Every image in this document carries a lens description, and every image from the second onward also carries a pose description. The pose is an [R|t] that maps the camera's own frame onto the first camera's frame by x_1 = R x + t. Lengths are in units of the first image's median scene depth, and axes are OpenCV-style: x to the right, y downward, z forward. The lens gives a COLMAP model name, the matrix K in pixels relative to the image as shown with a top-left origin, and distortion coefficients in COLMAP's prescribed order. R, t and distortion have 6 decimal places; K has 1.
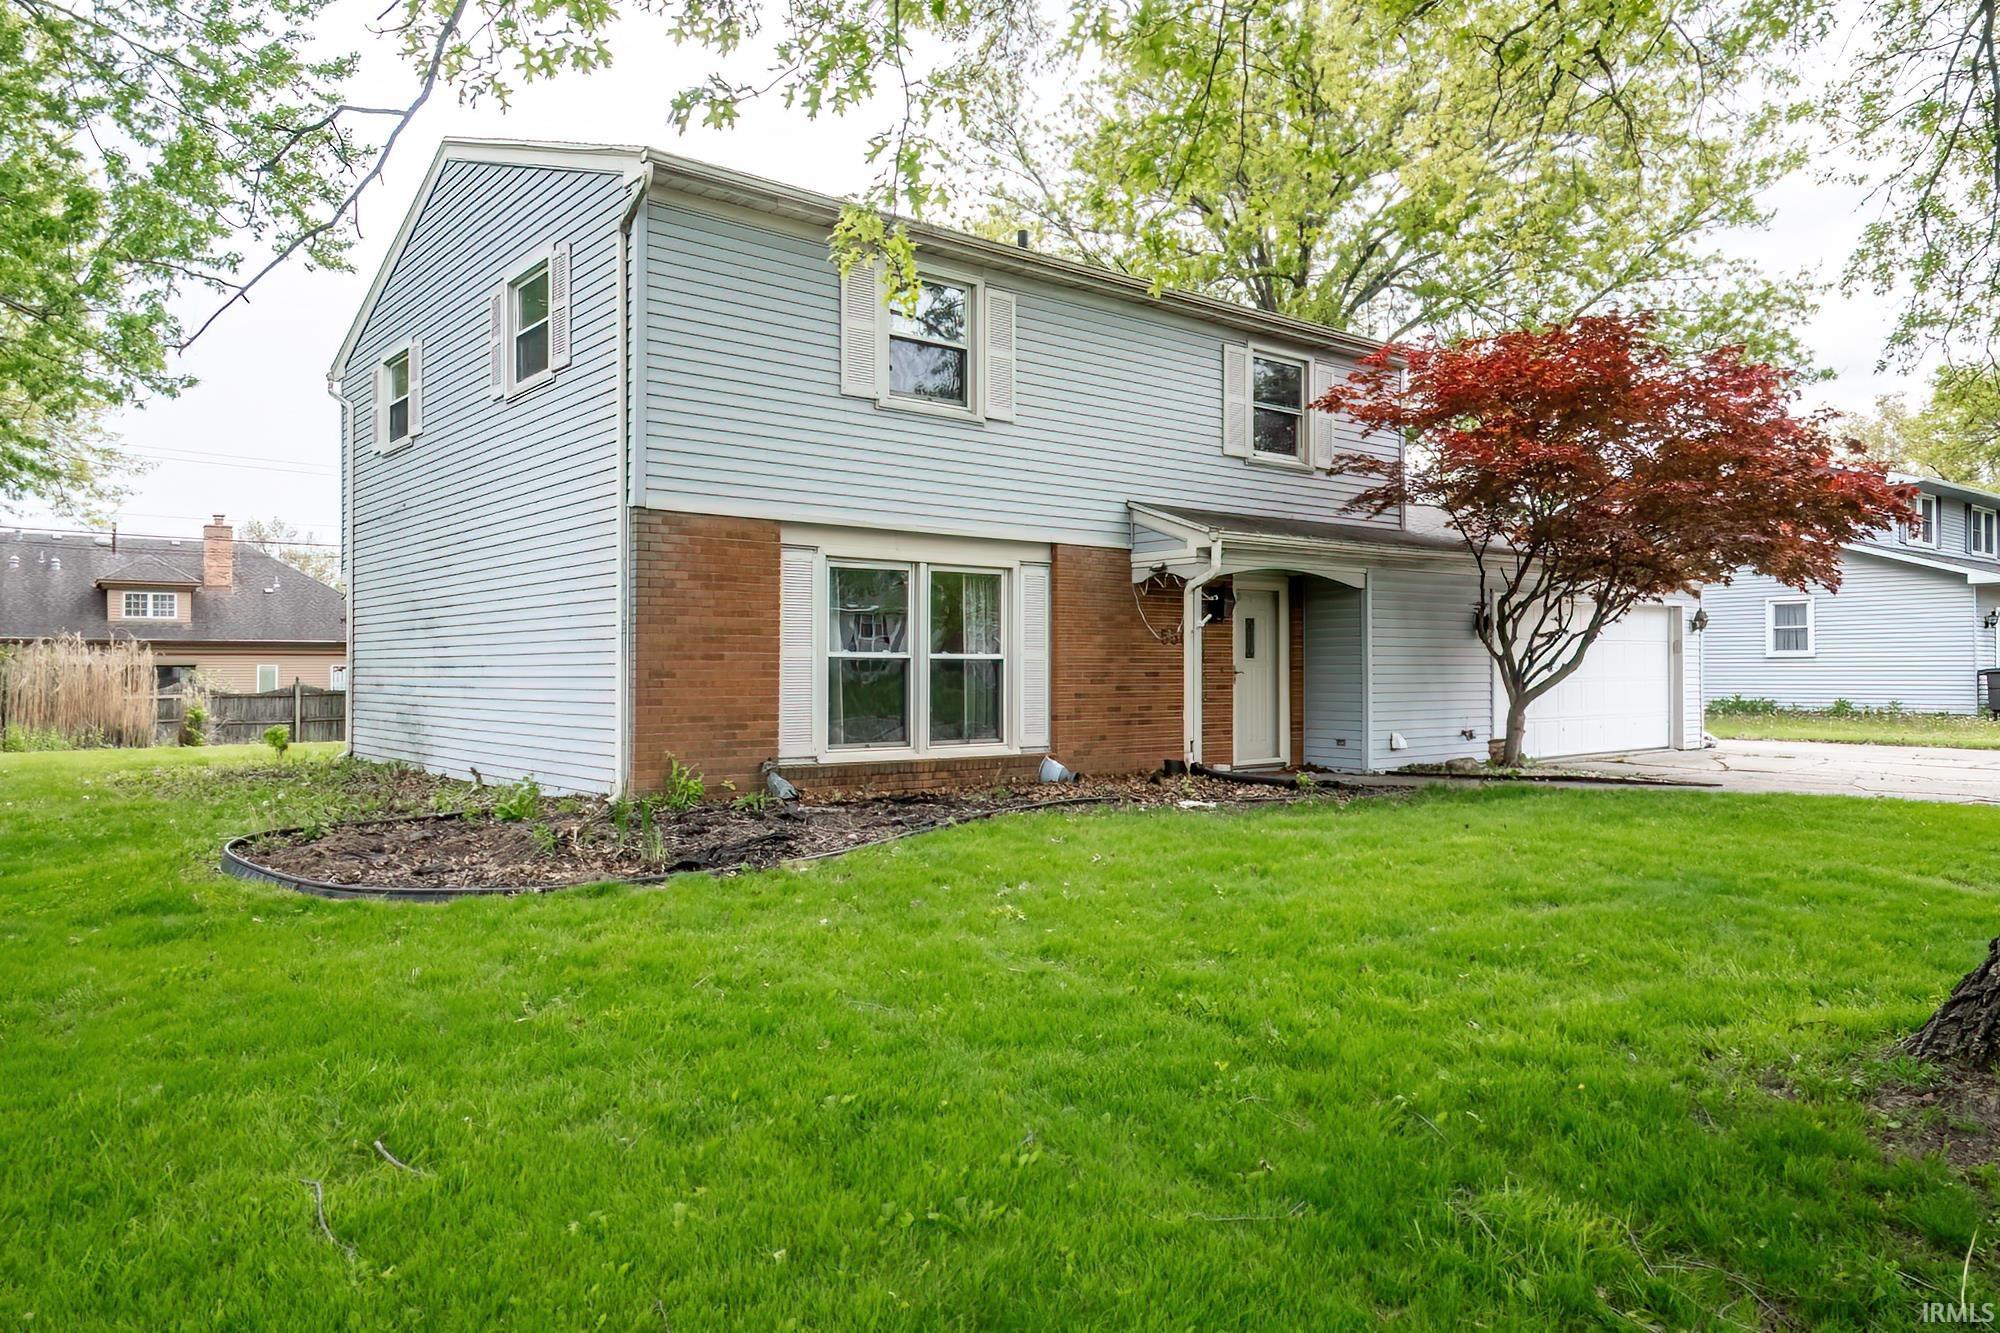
lens RADIAL K [[1331.2, 0, 1000.5], [0, 1331.2, 666.6], [0, 0, 1]] dist [0.000525, 0.000007]
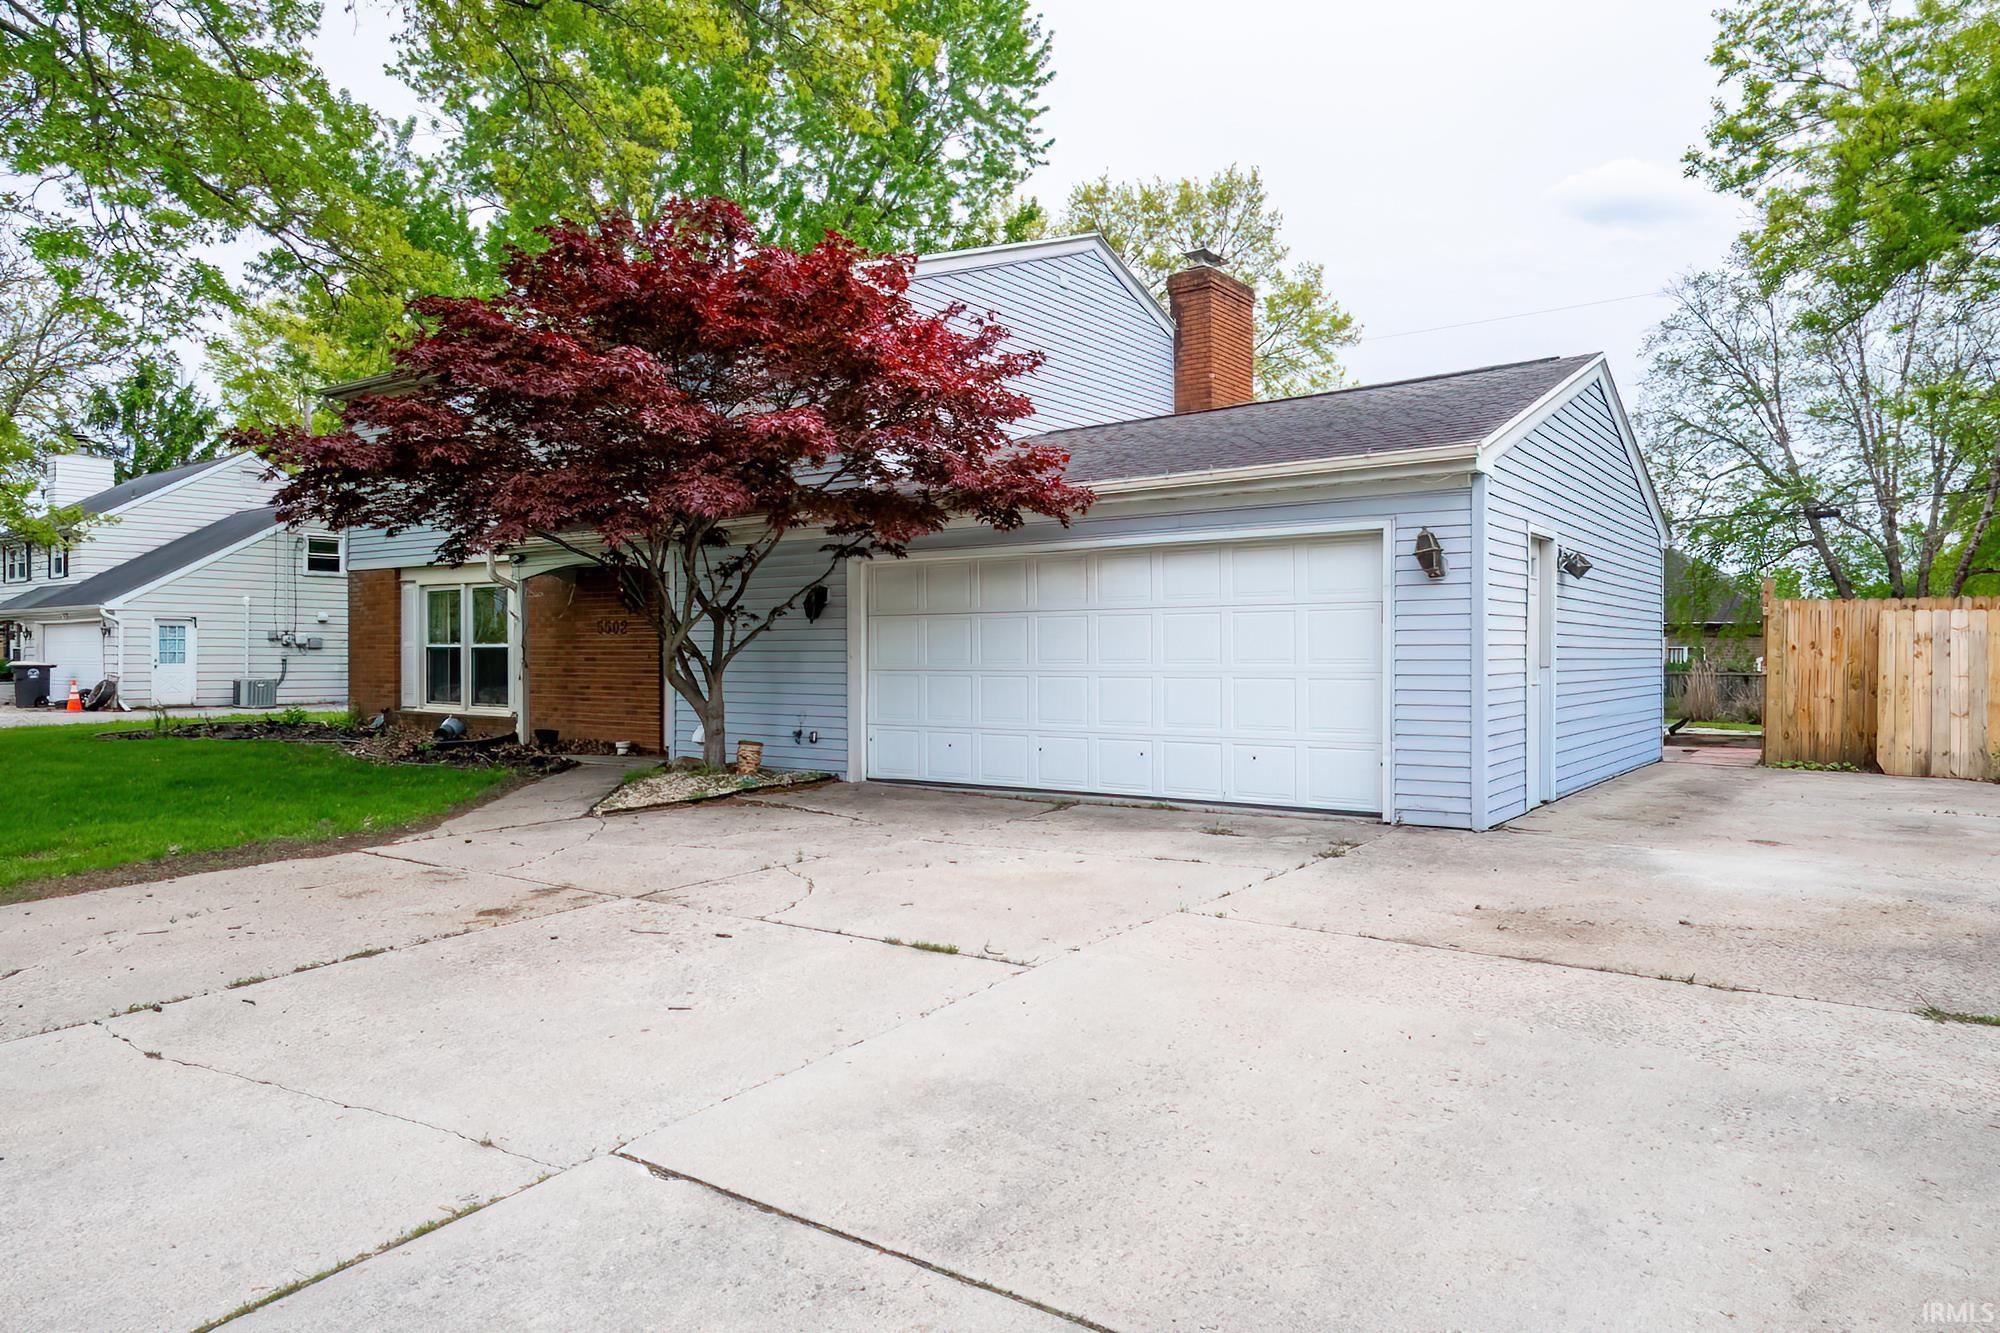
lens RADIAL K [[1268.8, 0, 999.6], [0, 1268.8, 663.2], [0, 0, 1]] dist [0.006847, 0.001162]
pose [[0.246344, 0.008969, -0.969141, 1.475076], [-0.001627, 0.999960, 0.008841, -0.001934], [0.969181, -0.000601, 0.246349, 1.229957]]
